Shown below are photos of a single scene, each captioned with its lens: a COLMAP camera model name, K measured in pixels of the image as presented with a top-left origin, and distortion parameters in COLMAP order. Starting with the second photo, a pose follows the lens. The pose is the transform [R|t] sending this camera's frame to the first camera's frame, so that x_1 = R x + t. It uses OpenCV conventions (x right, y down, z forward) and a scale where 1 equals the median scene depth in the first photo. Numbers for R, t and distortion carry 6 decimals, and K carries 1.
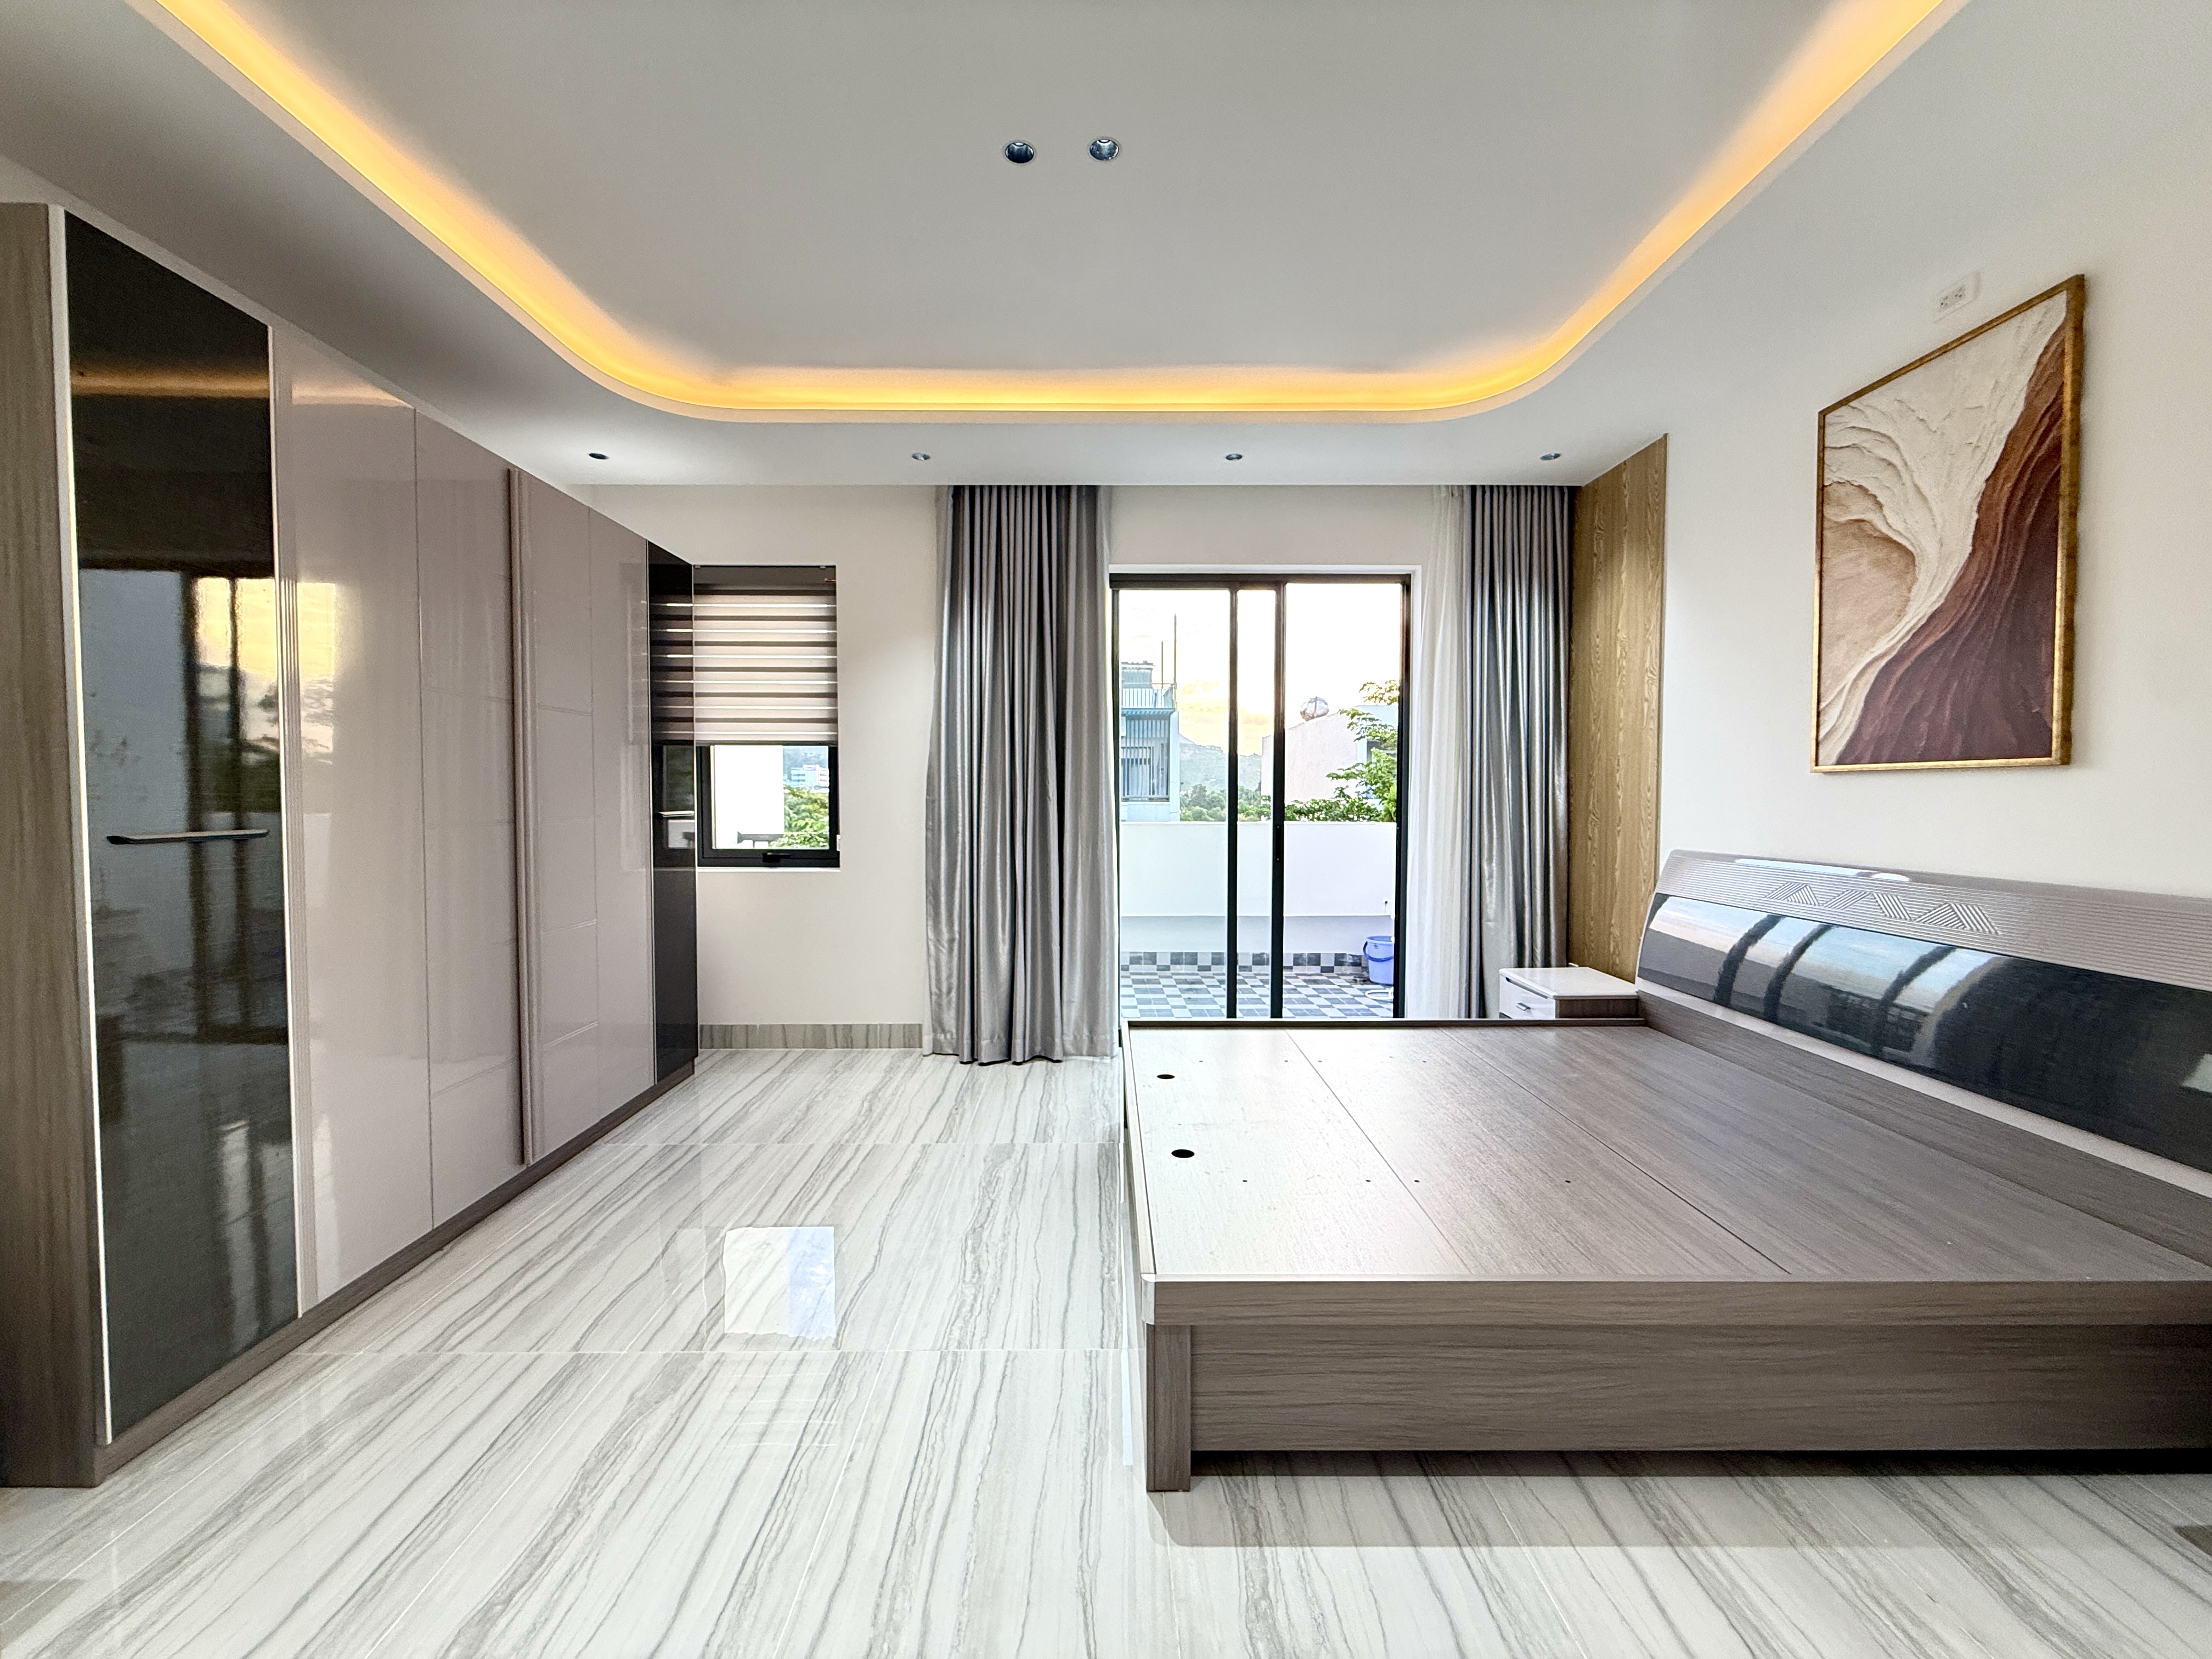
lens RADIAL K [[879.3, 0, 1105.6], [0, 879.3, 824.1], [0, 0, 1]] dist [0.001082, -0.000258]
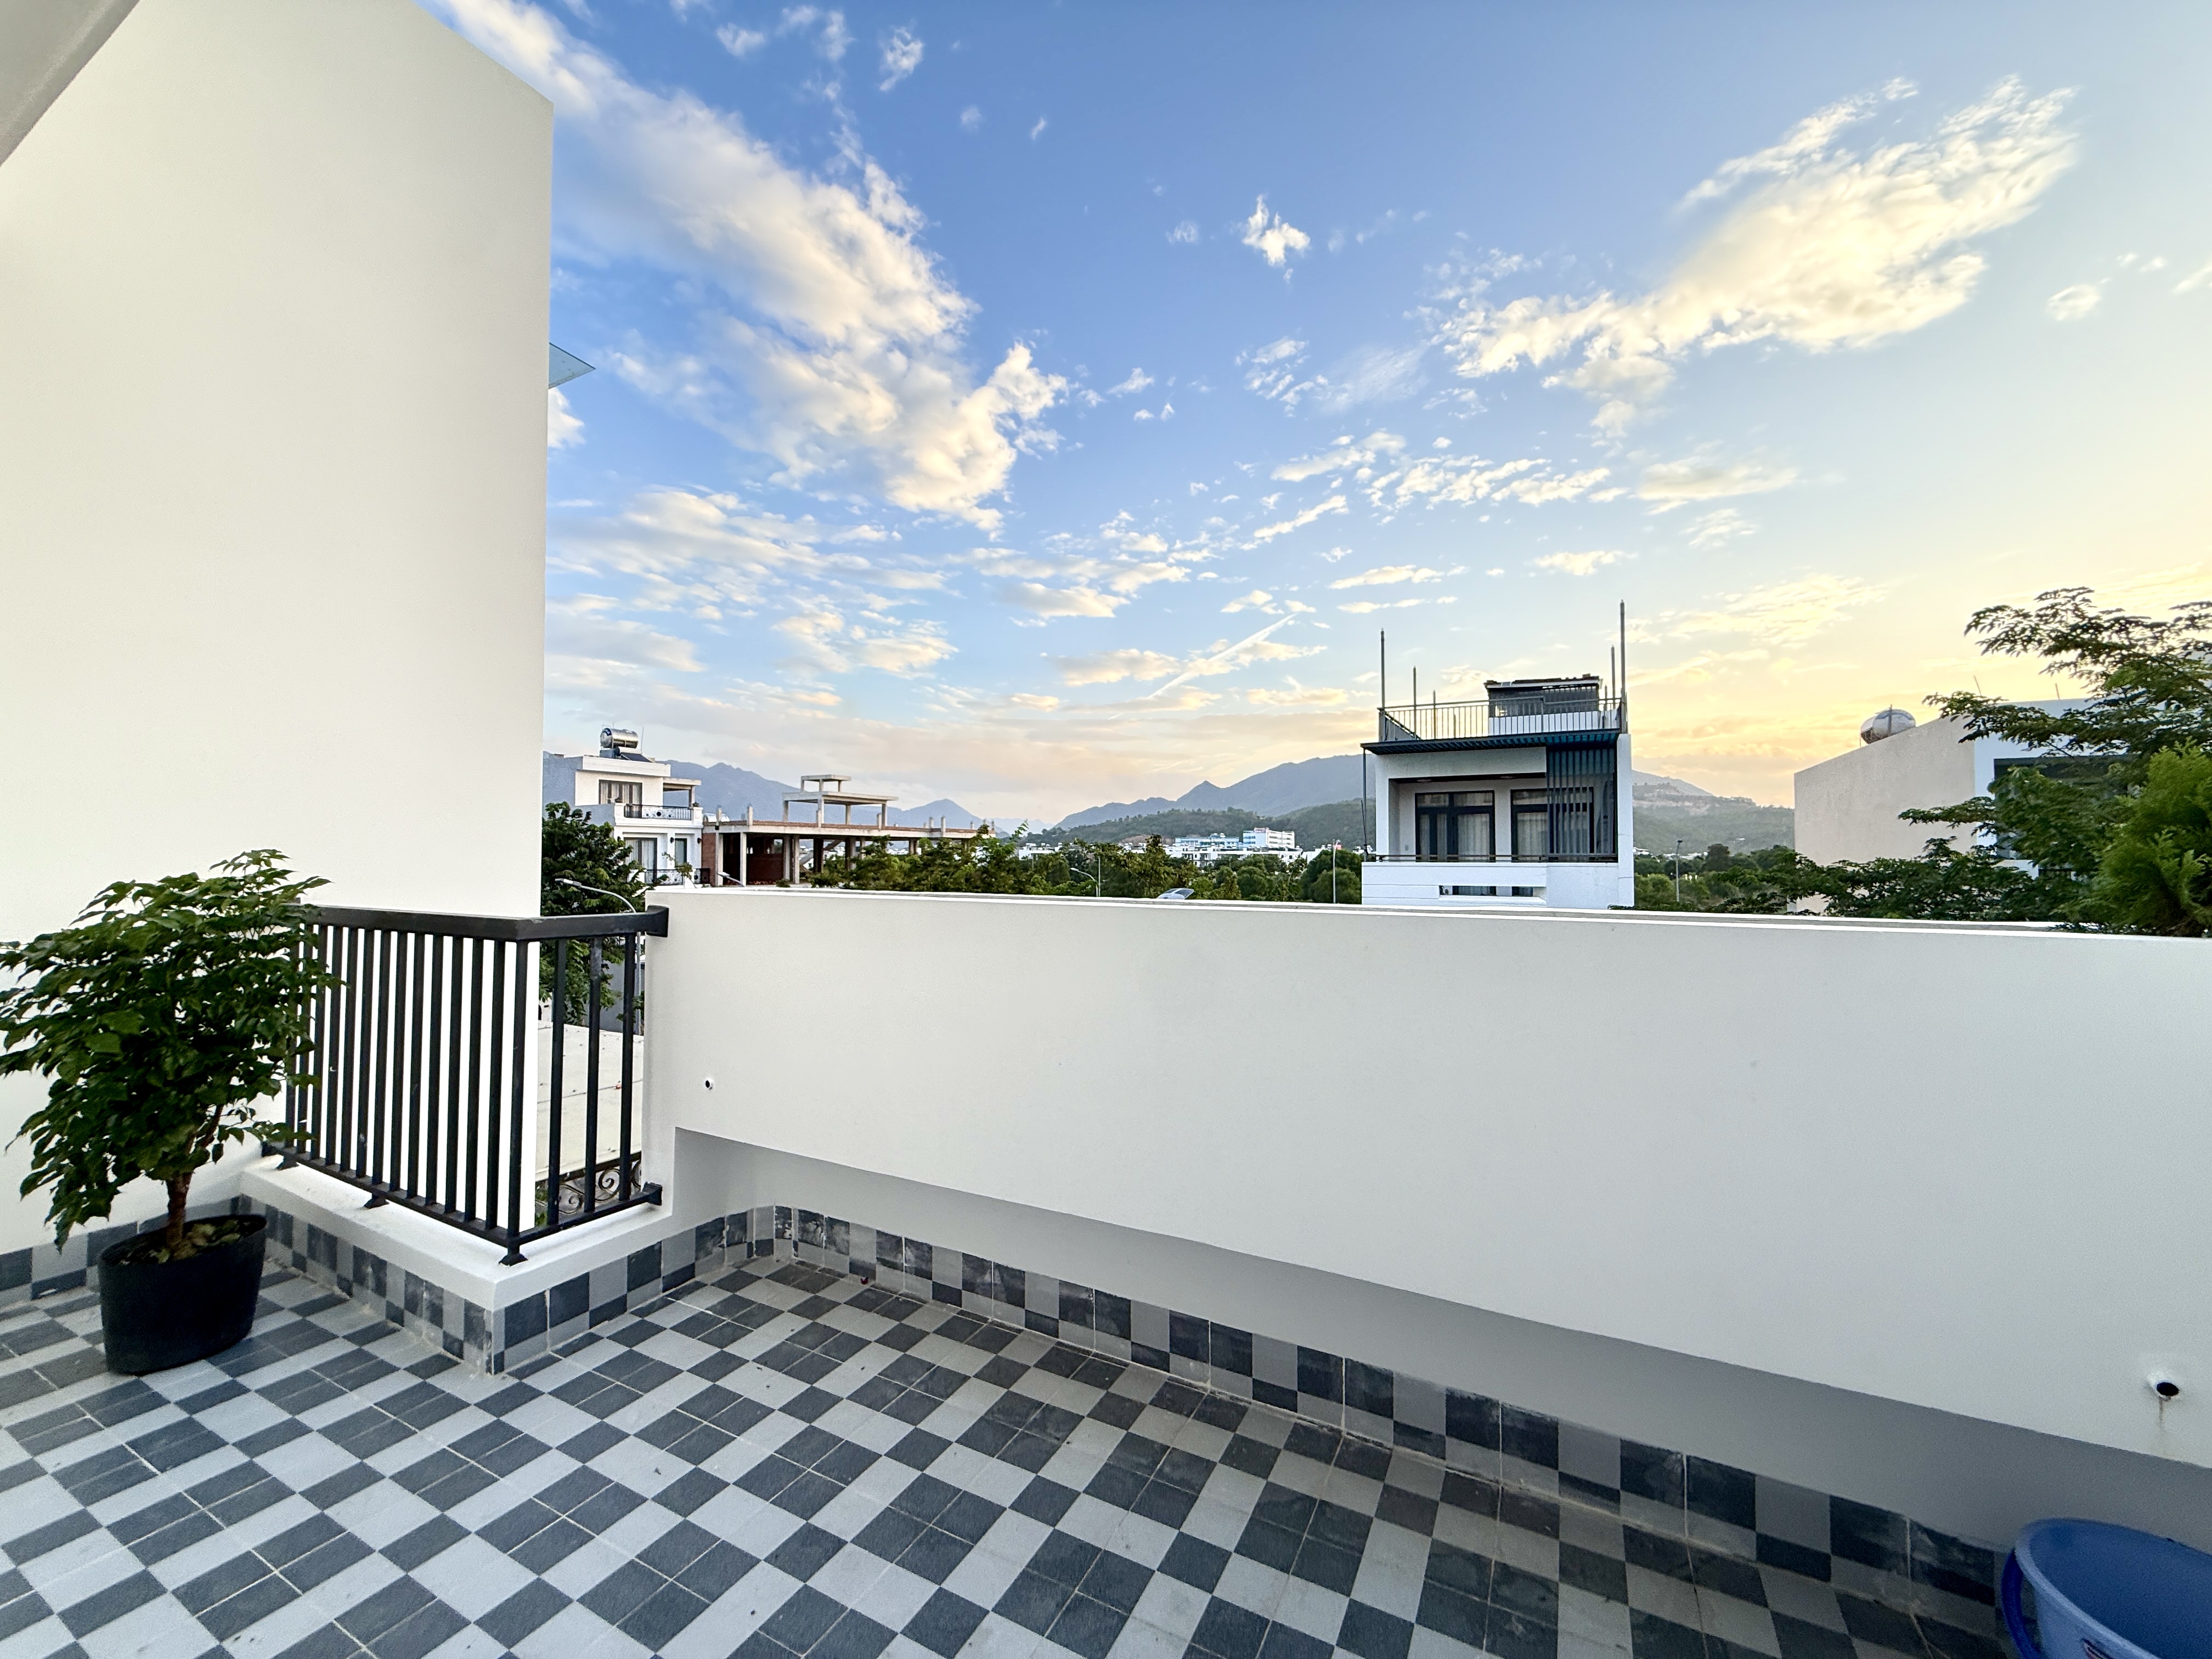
lens RADIAL K [[879.3, 0, 1099.0], [0, 879.3, 830.9], [0, 0, 1]] dist [0.001082, -0.000258]
pose [[0.873483, -0.015723, -0.486600, 0.059626], [-0.015013, 0.998133, -0.059200, -0.002768], [0.486622, 0.059016, 0.871617, 0.198627]]
